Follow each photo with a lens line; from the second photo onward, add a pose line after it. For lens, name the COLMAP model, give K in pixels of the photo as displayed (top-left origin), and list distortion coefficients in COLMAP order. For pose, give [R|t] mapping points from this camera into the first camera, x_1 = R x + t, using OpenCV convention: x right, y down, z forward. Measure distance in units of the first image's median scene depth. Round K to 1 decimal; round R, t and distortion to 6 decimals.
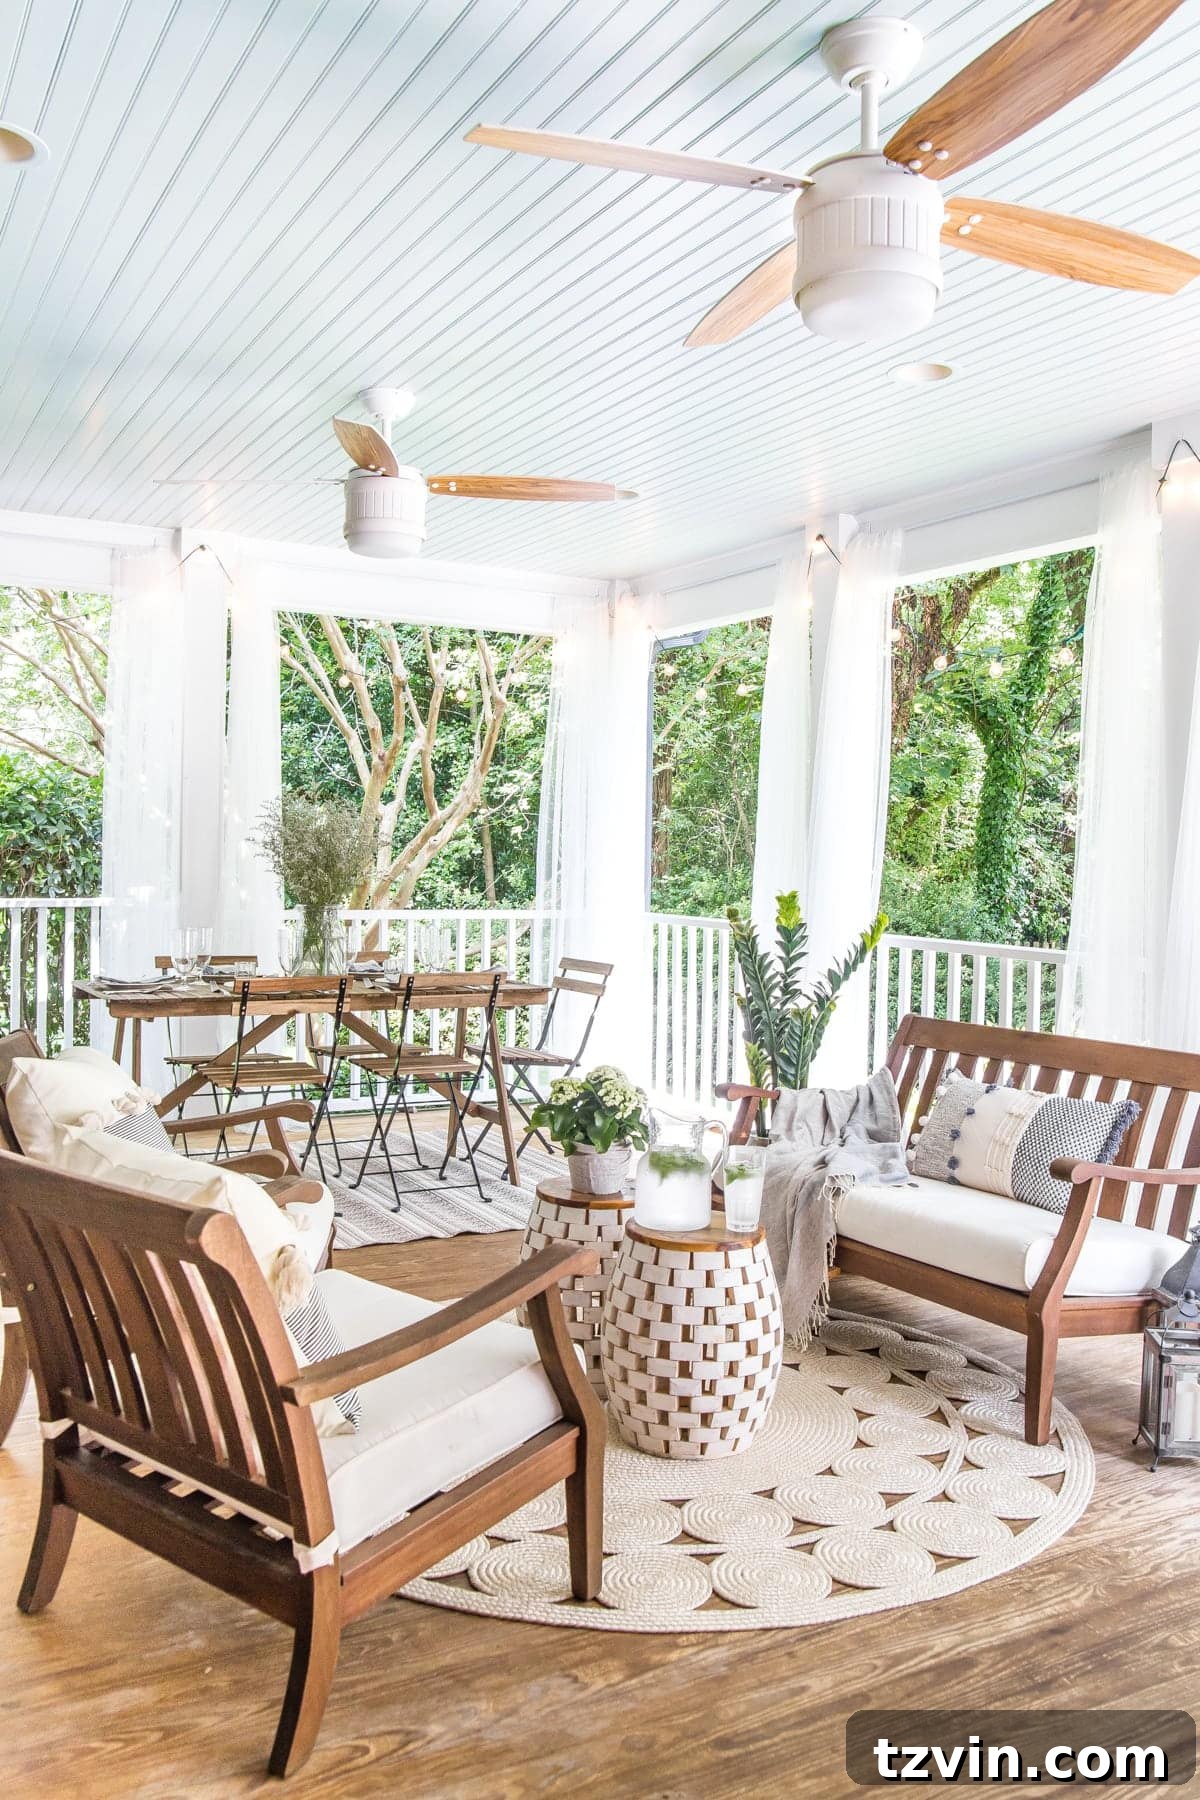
lens RADIAL K [[1472.8, 0, 600.0], [0, 1472.8, 900.0], [0, 0, 1]] dist [-0.132133, 0.141827]
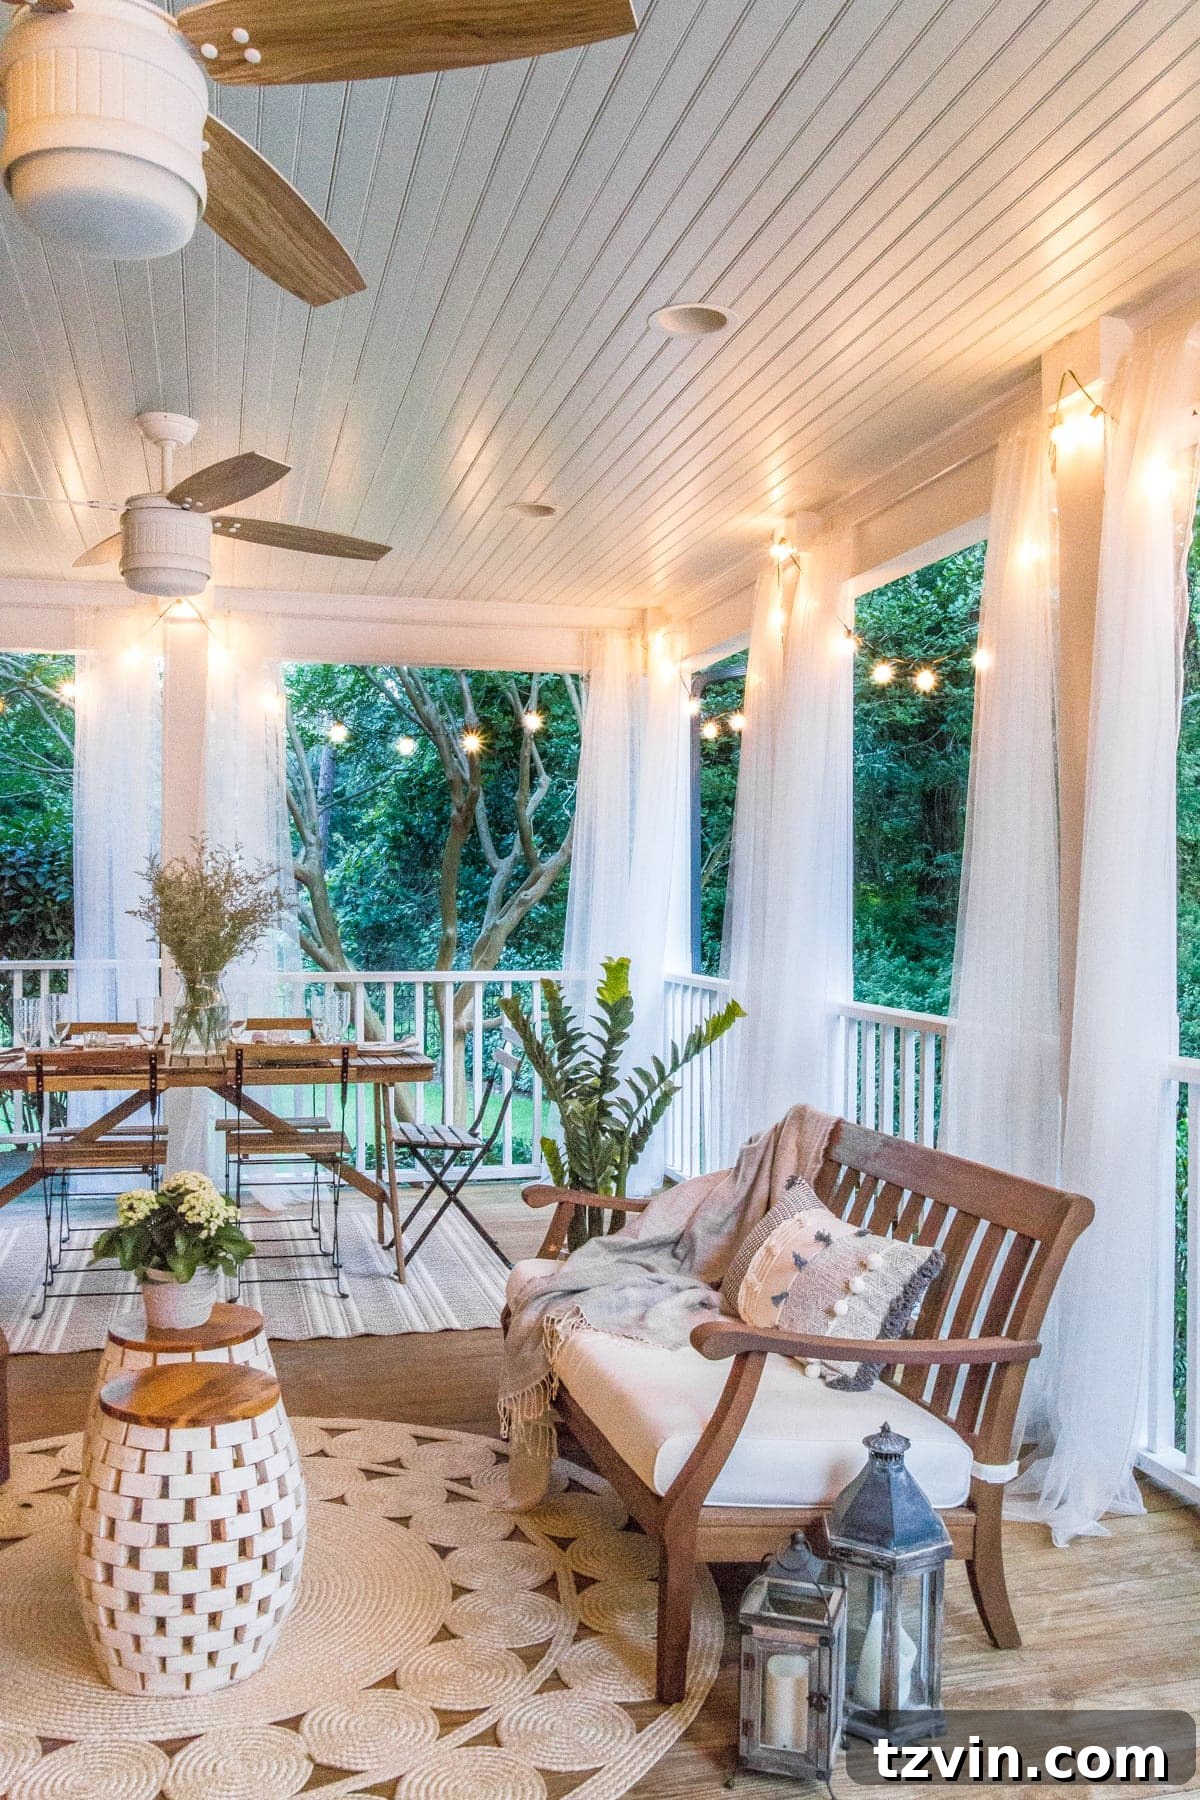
lens RADIAL K [[1472.8, 0, 600.0], [0, 1472.8, 900.0], [0, 0, 1]] dist [-0.132133, 0.141827]
pose [[0.978109, -0.015903, -0.207486, 0.305182], [0.008031, 0.999218, -0.038725, -0.006515], [0.207940, 0.036211, 0.977471, 0.182995]]
